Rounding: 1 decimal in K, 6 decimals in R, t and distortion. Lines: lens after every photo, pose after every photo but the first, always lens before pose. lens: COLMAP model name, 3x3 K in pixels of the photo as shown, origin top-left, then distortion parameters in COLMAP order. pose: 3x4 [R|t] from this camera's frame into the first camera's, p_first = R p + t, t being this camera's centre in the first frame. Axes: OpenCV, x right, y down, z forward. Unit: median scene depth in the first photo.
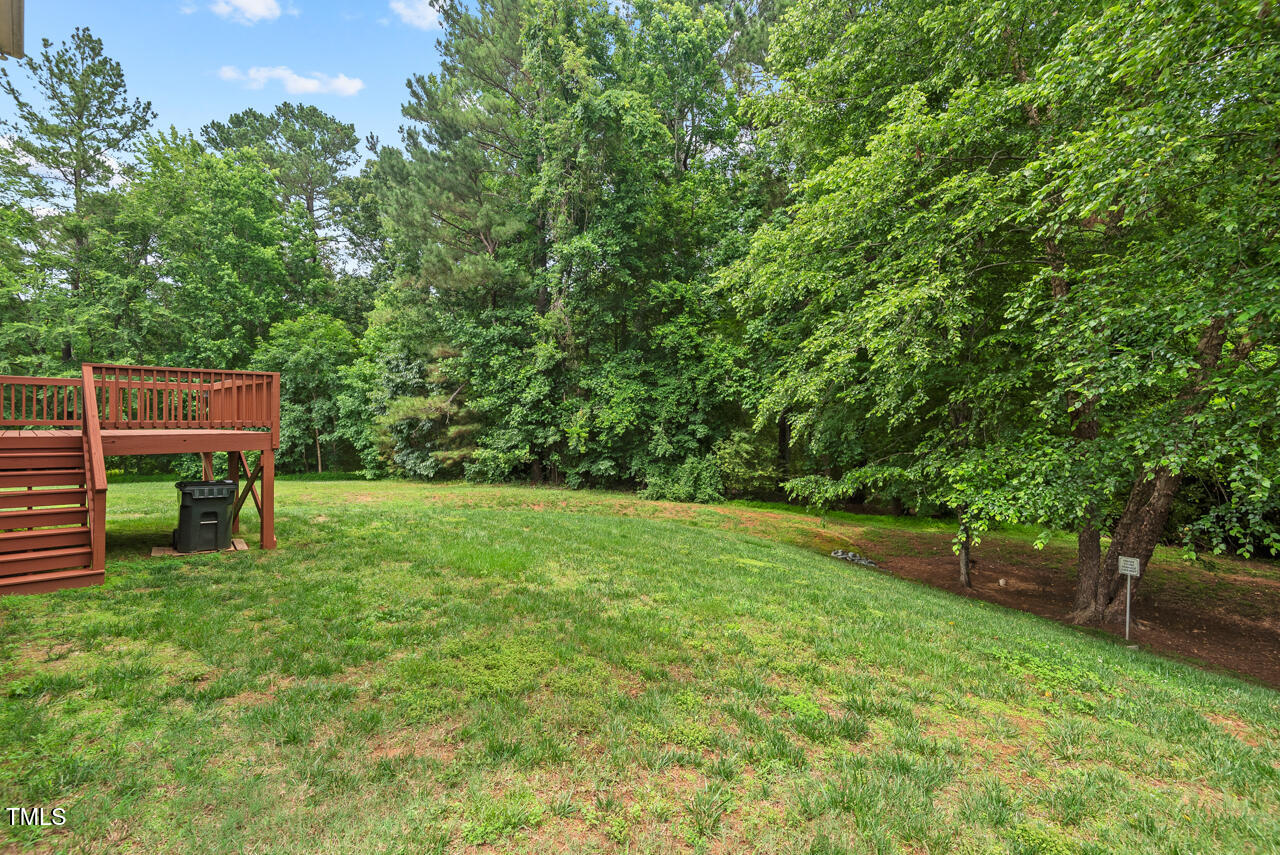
lens RADIAL K [[598.8, 0, 651.8], [0, 598.8, 430.5], [0, 0, 1]] dist [0.013277, -0.001642]
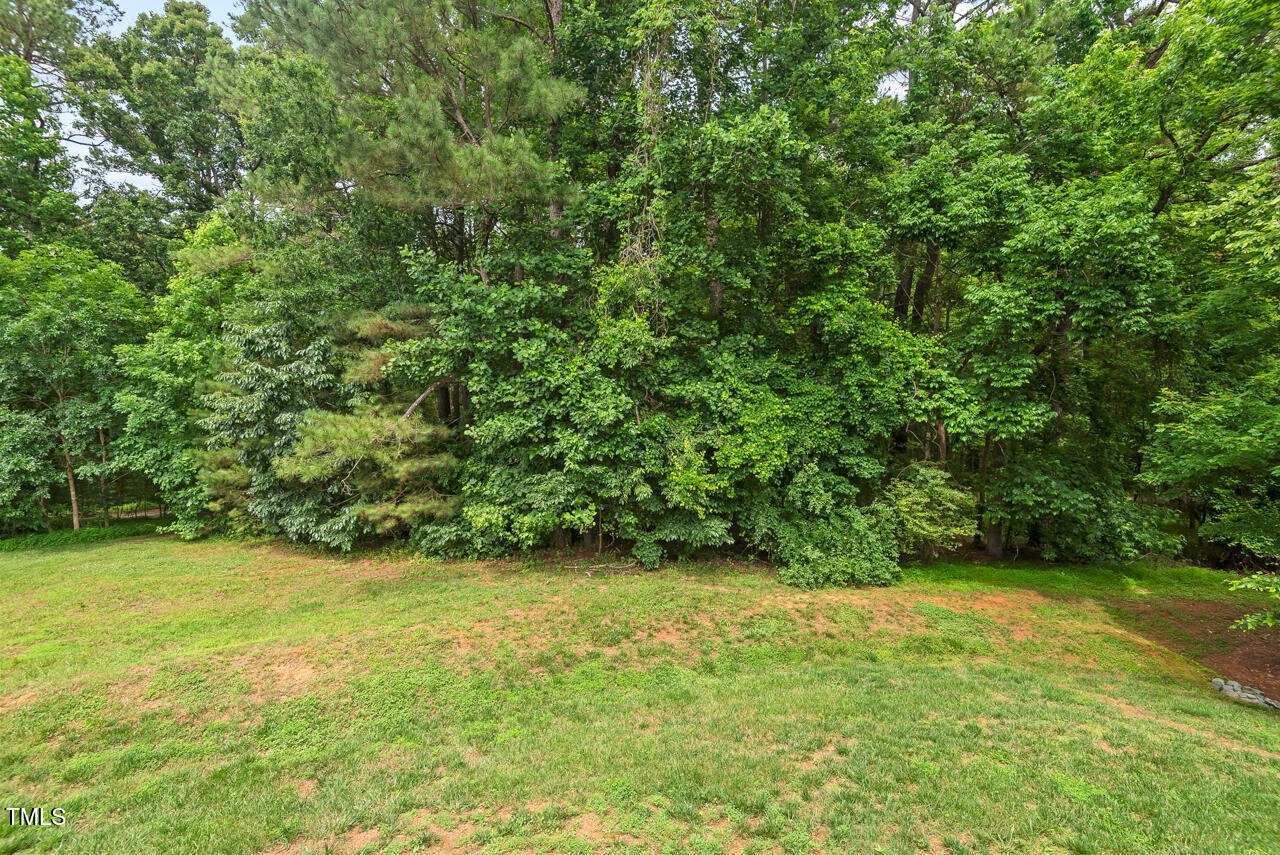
lens RADIAL K [[598.8, 0, 657.4], [0, 598.8, 431.9], [0, 0, 1]] dist [0.013277, -0.001642]
pose [[0.954419, -0.016698, 0.298003, -0.301454], [0.007736, 0.999482, 0.031229, -0.055609], [-0.298370, -0.027501, 0.954054, 0.442742]]
